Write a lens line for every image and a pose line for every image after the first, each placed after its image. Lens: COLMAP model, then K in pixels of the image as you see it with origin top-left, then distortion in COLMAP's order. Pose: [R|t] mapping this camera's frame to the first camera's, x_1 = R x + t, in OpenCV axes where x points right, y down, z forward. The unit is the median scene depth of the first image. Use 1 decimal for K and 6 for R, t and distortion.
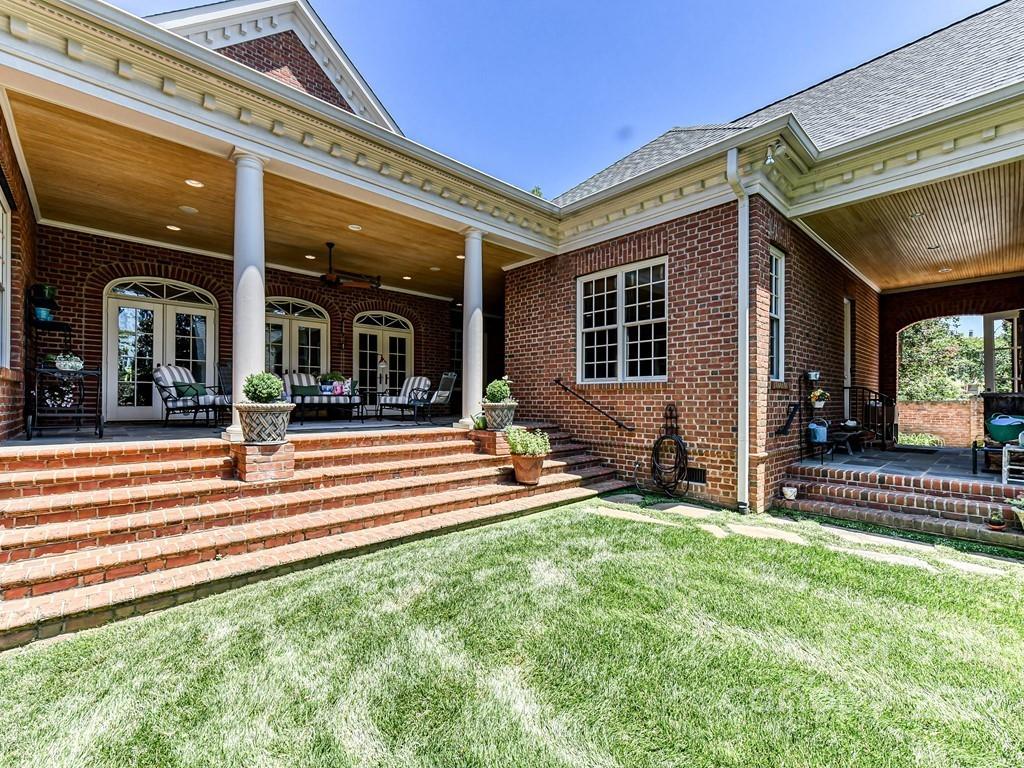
lens RADIAL K [[456.0, 0, 513.5], [0, 456.0, 386.5], [0, 0, 1]] dist [0.011617, 0.000099]
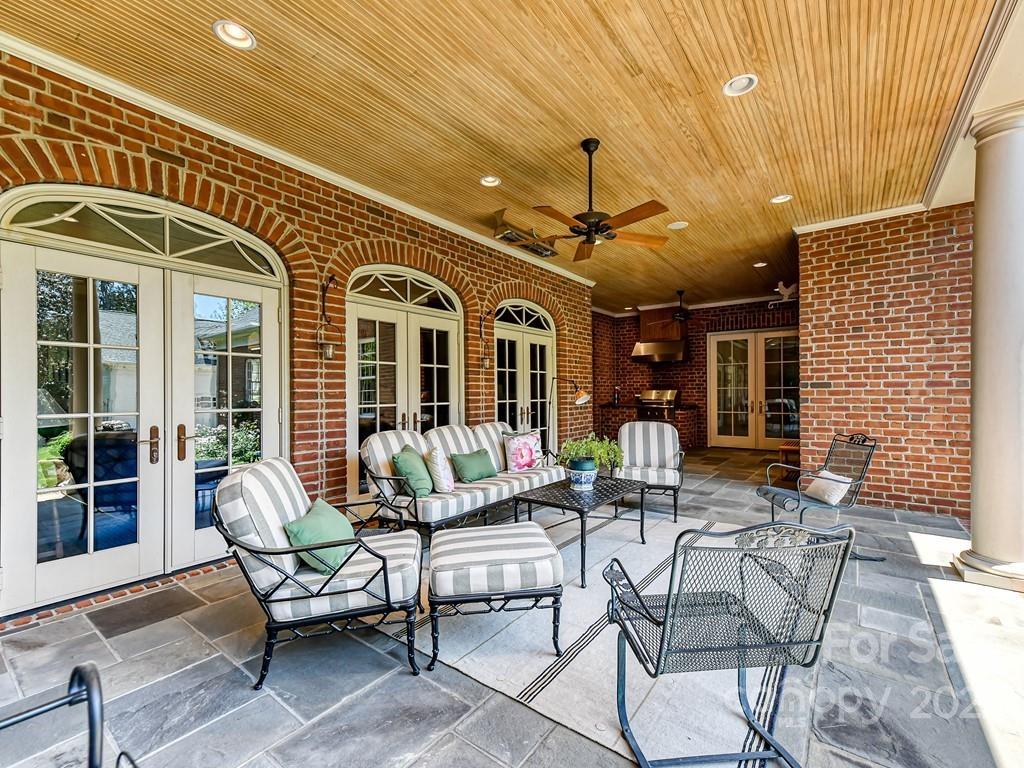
lens RADIAL K [[456.0, 0, 513.5], [0, 456.0, 386.5], [0, 0, 1]] dist [0.011617, 0.000099]
pose [[0.983642, -0.009659, 0.179873, -0.521614], [0.006767, 0.999838, 0.016684, -0.082006], [-0.180005, -0.015194, 0.983548, 0.544060]]
